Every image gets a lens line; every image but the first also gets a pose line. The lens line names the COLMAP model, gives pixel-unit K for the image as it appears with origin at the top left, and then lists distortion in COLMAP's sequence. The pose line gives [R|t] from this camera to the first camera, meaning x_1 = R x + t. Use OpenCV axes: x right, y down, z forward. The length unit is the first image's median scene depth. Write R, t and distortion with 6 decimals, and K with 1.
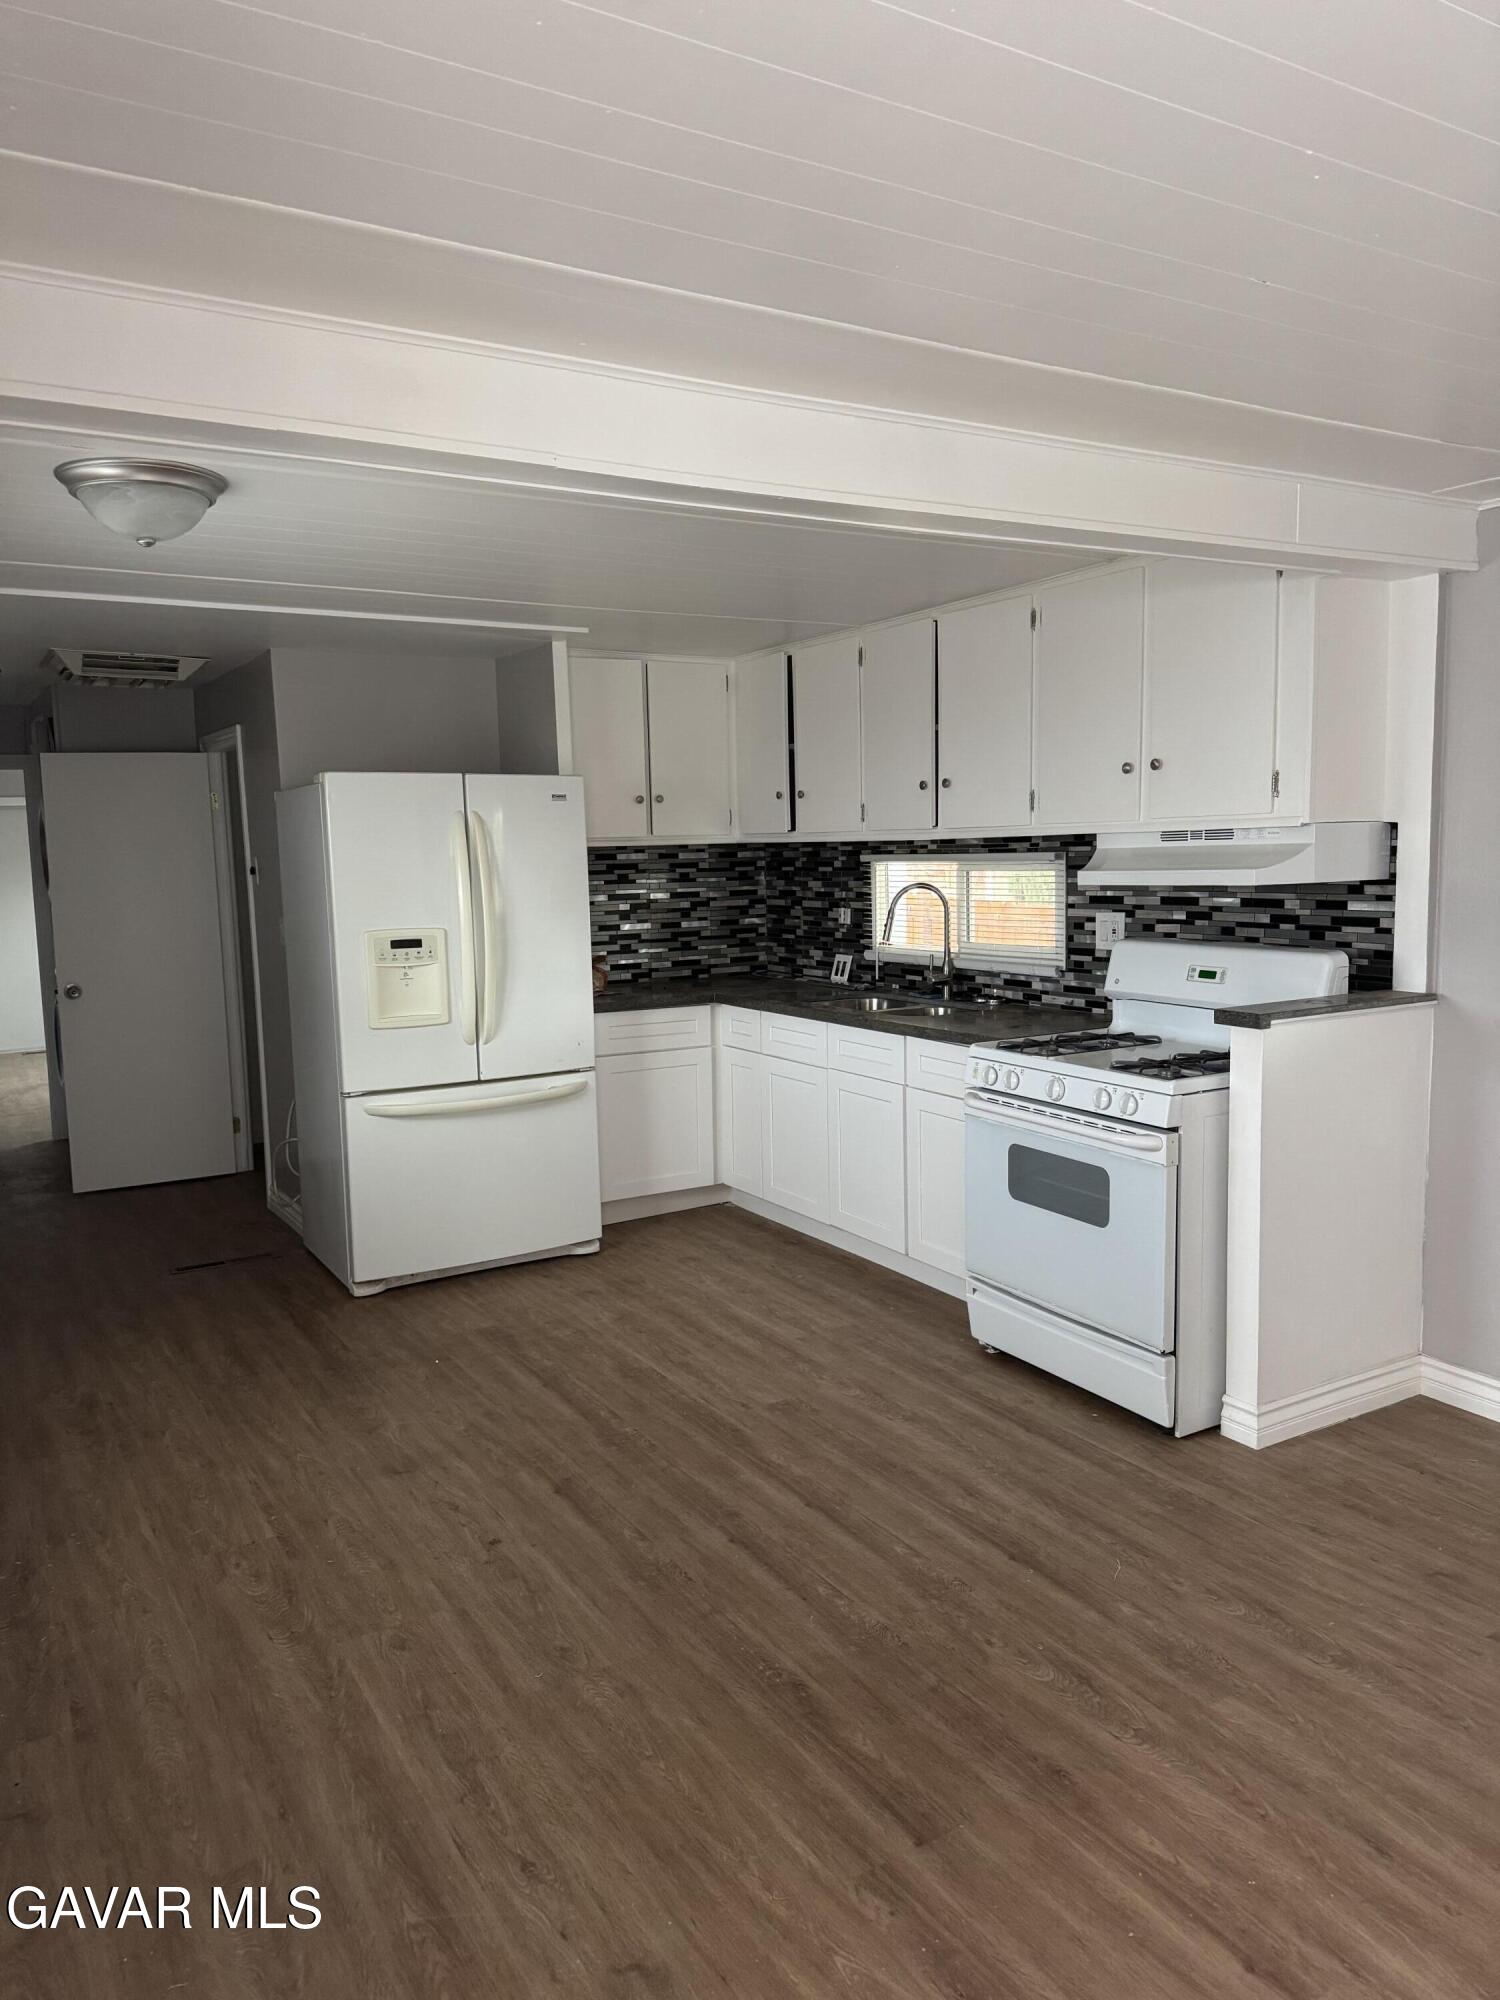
lens RADIAL K [[1395.1, 0, 747.1], [0, 1395.1, 1011.6], [0, 0, 1]] dist [0.058396, -0.001096]
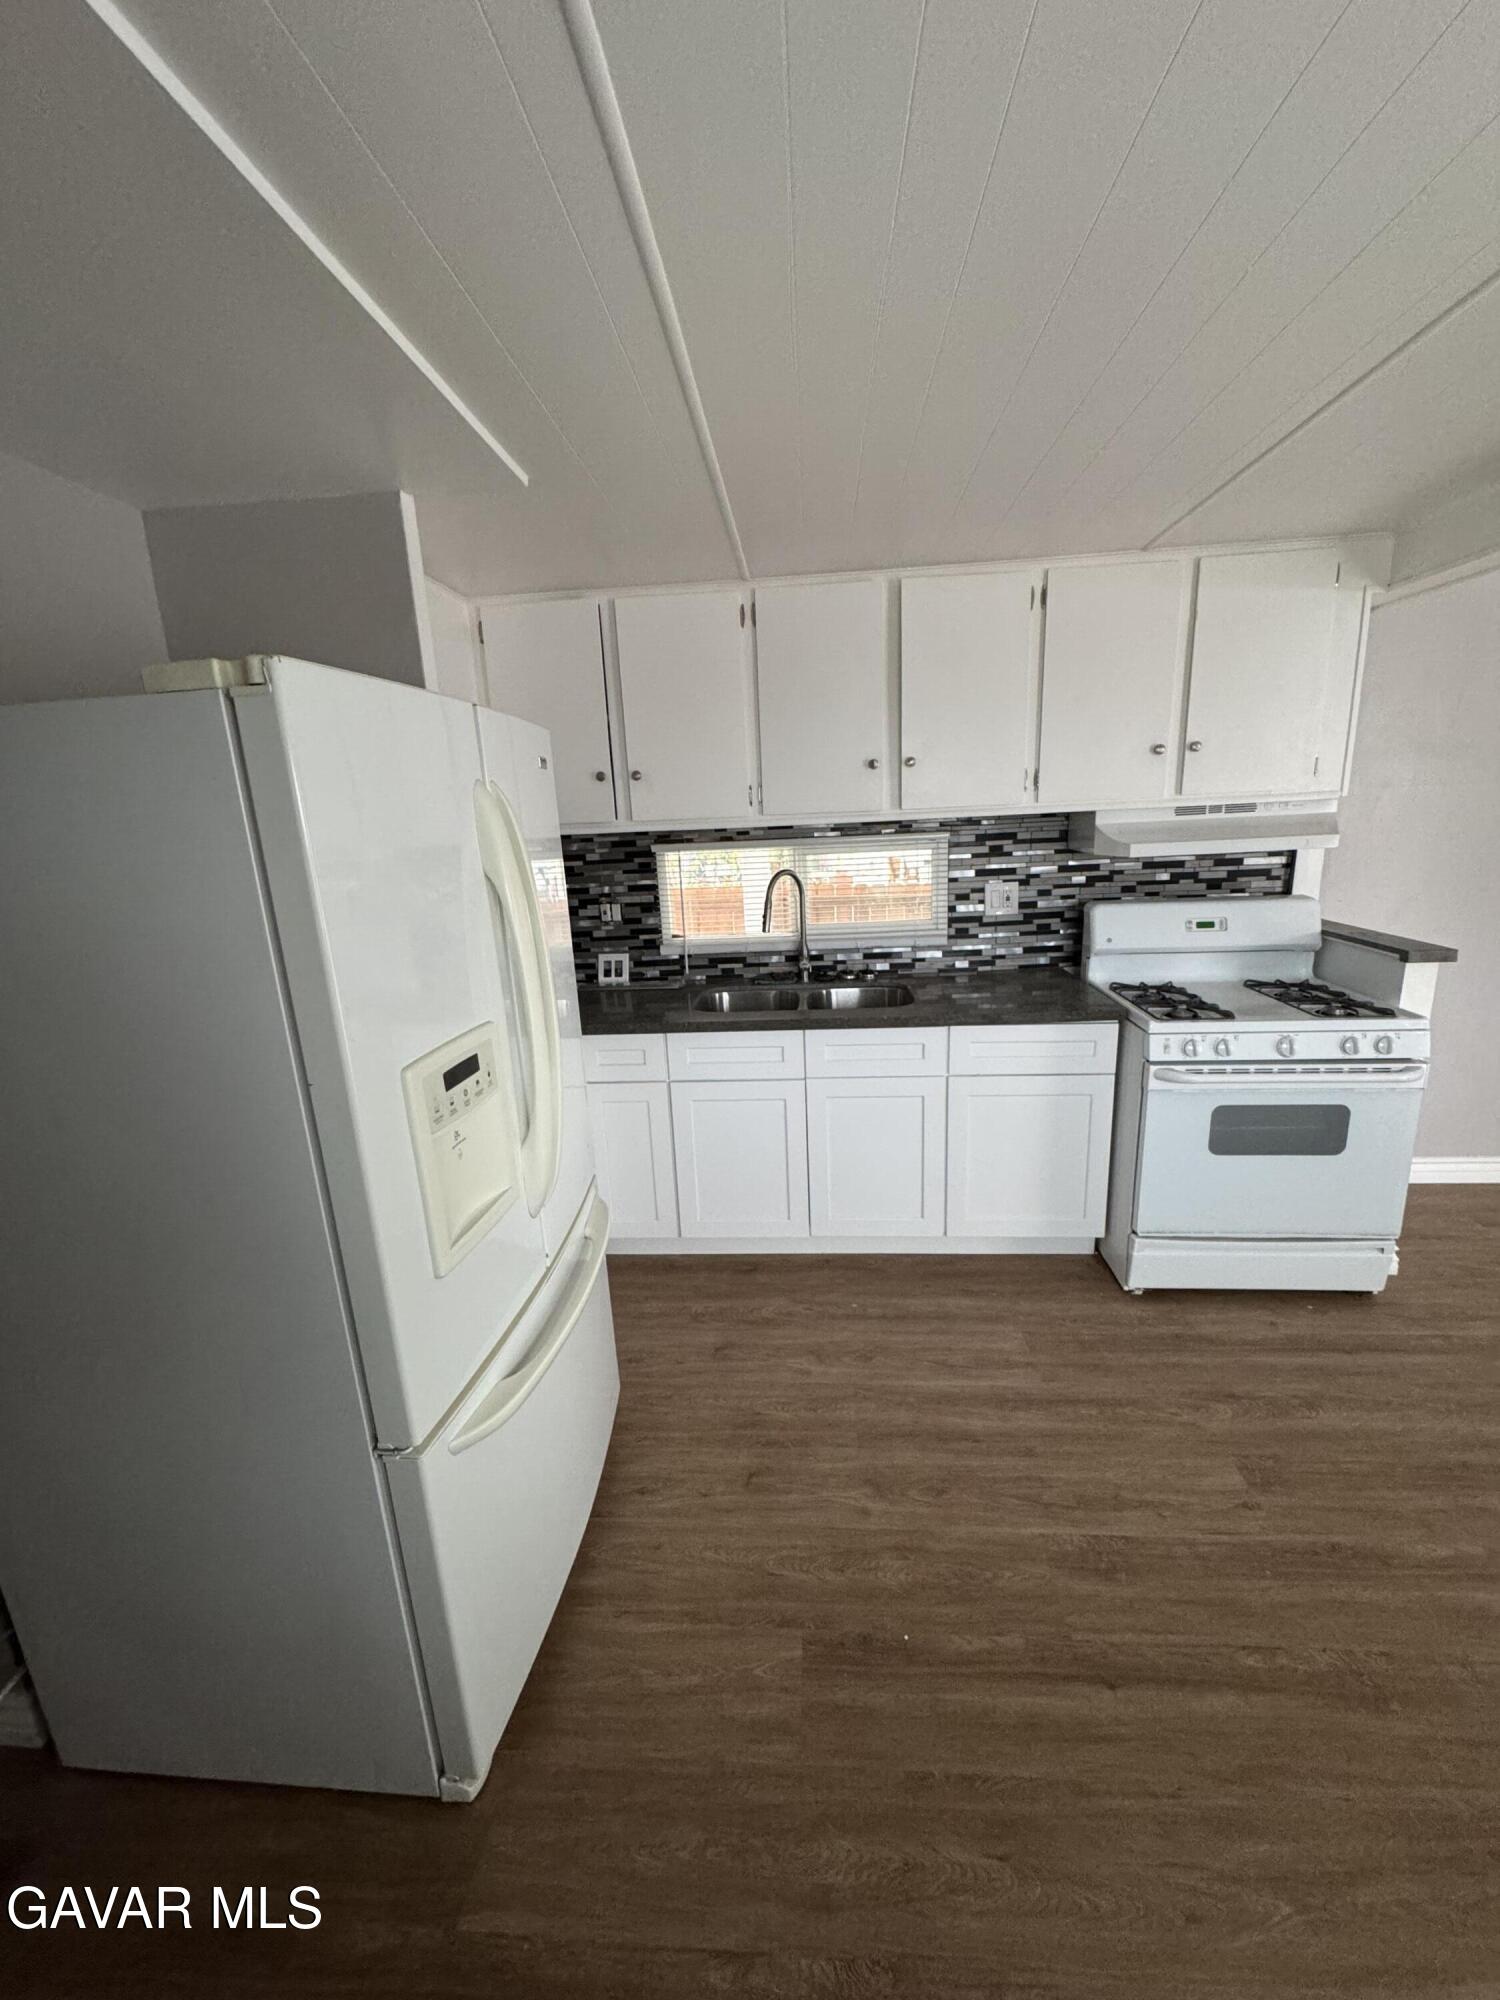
lens RADIAL K [[793.8, 0, 750.0], [0, 793.8, 1000.0], [0, 0, 1]] dist [-0.005327, 0.000124]
pose [[0.575539, -0.194612, 0.794280, -0.406206], [0.129113, 0.980713, 0.146736, -0.100754], [-0.807517, 0.018099, 0.589566, 0.799965]]
